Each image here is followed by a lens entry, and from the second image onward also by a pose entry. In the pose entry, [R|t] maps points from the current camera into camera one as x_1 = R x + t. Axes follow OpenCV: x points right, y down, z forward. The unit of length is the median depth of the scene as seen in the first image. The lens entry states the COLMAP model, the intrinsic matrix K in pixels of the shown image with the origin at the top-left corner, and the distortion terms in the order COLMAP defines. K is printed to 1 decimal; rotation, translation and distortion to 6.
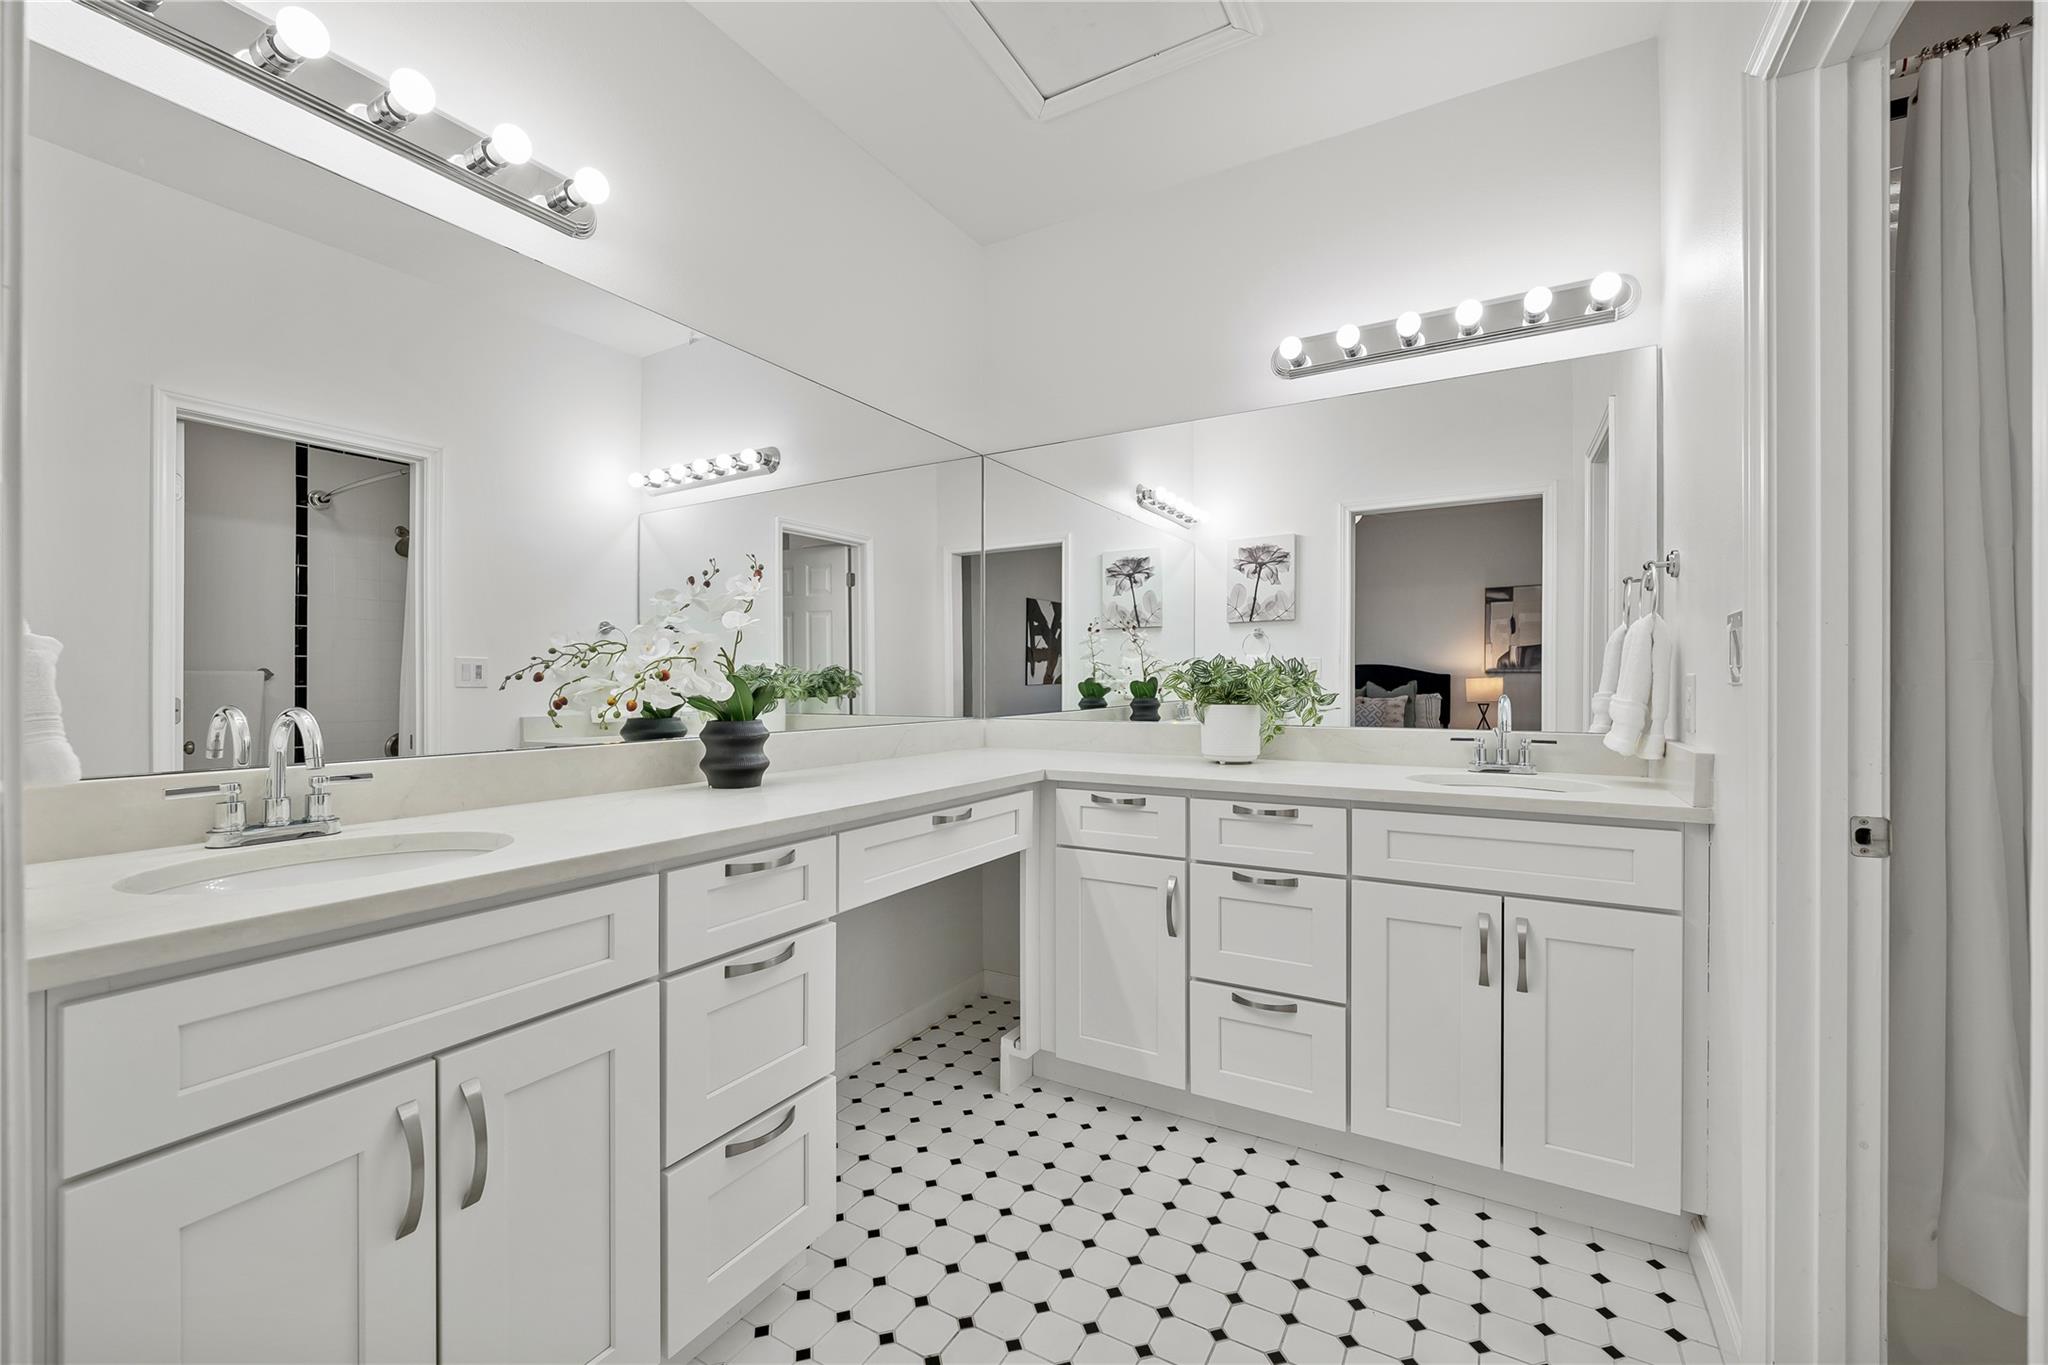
lens RADIAL K [[837.7, 0, 1024.0], [0, 837.7, 682.5], [0, 0, 1]] dist [0.000264, 0.000037]
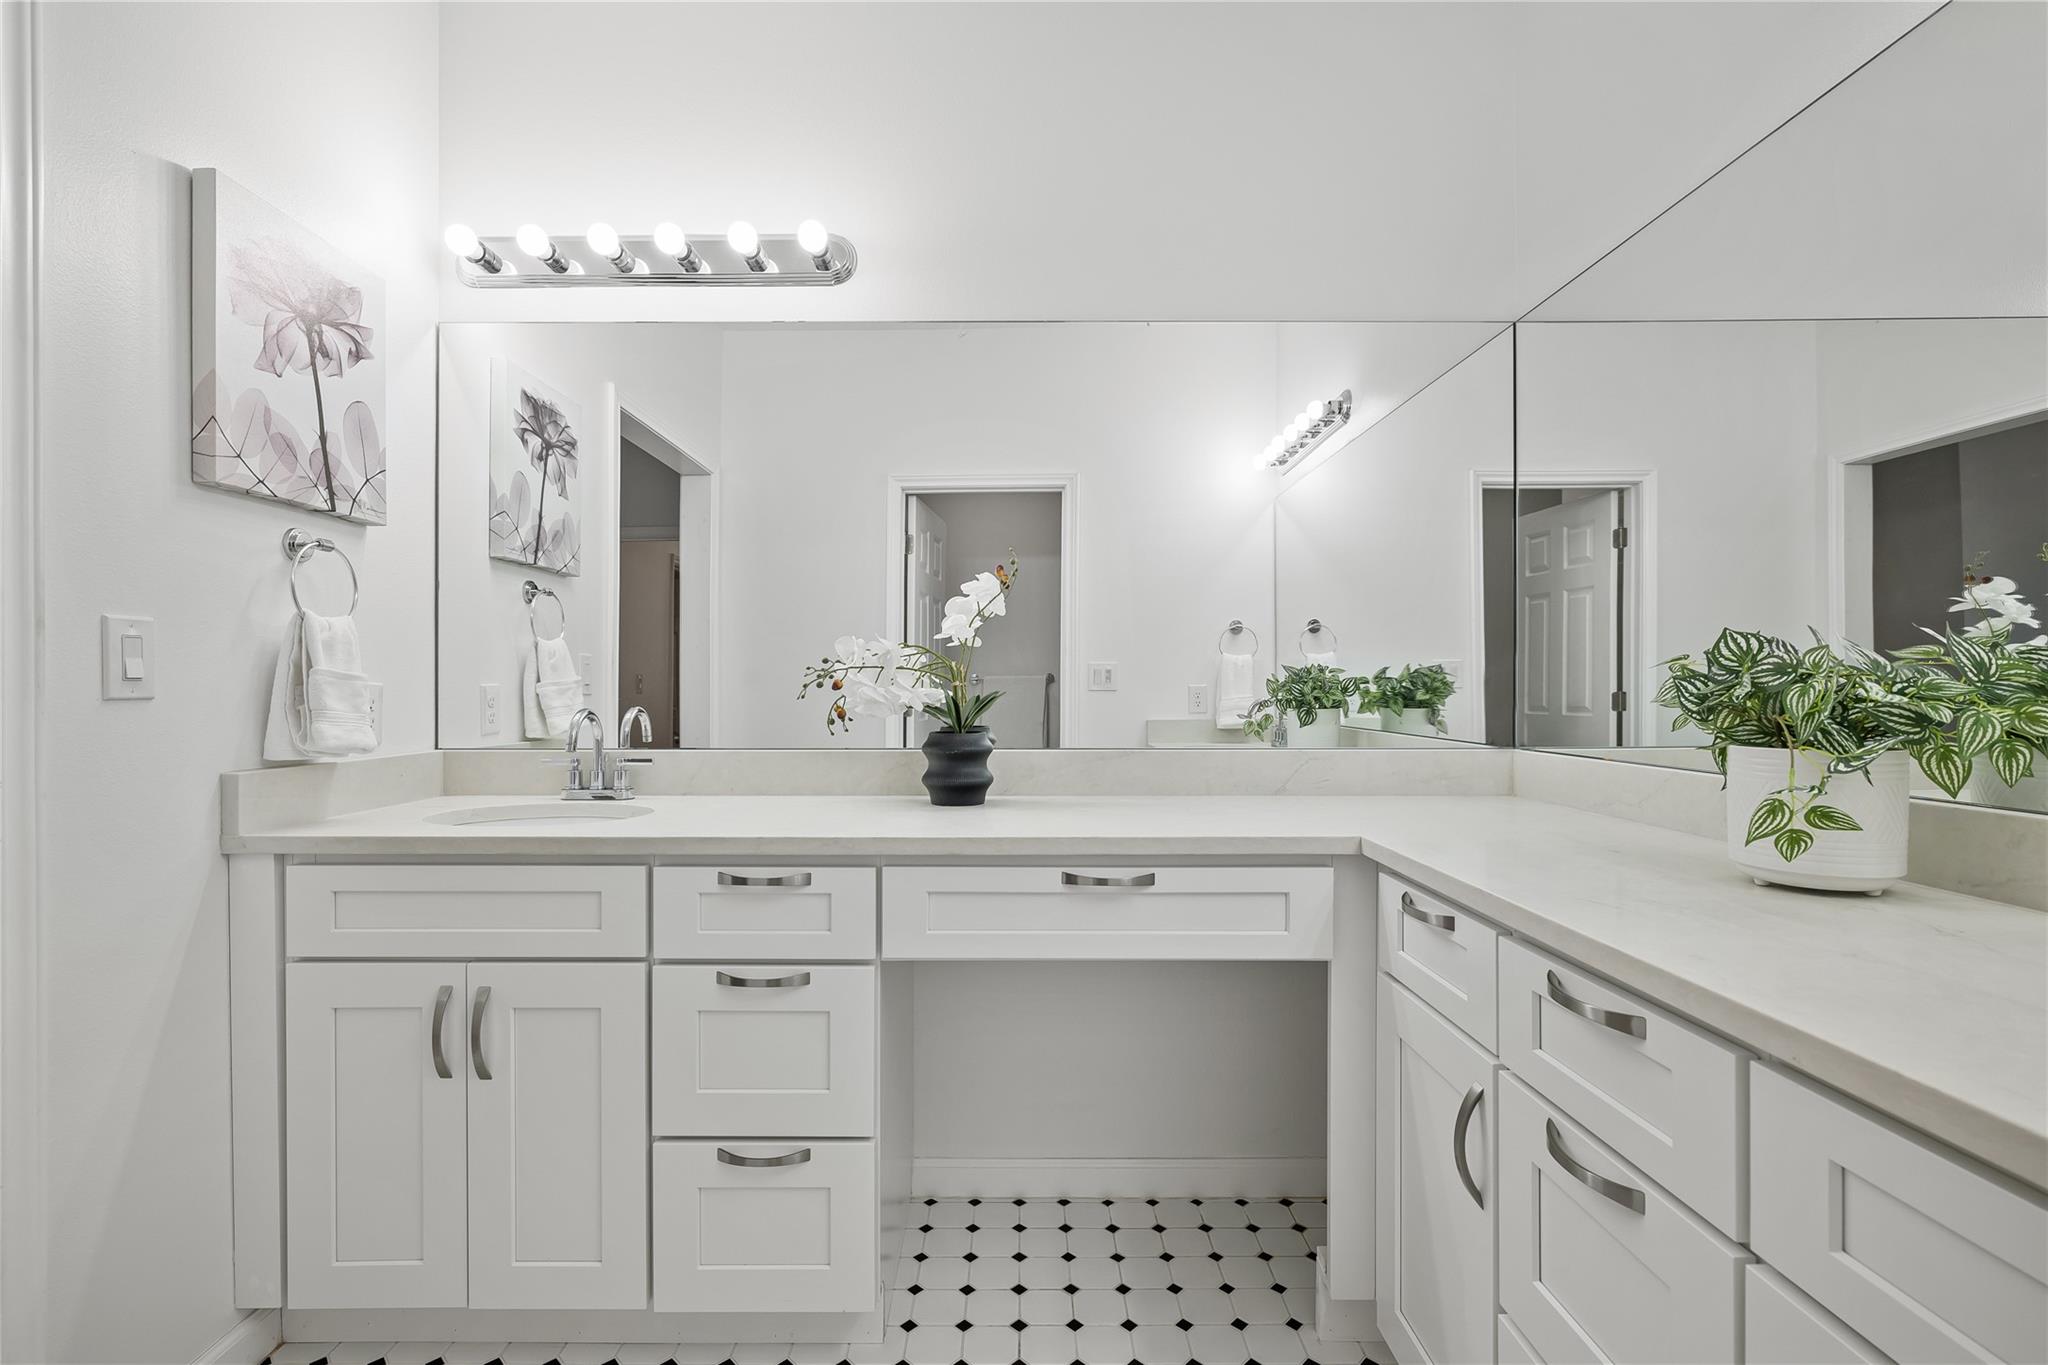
lens RADIAL K [[931.4, 0, 1024.0], [0, 931.4, 682.5], [0, 0, 1]] dist [-0.000460, -0.000080]
pose [[0.508408, 0.001950, -0.861114, 0.564957], [-0.002593, 0.999996, 0.000733, -0.009390], [0.861112, 0.001860, 0.508411, 0.524664]]
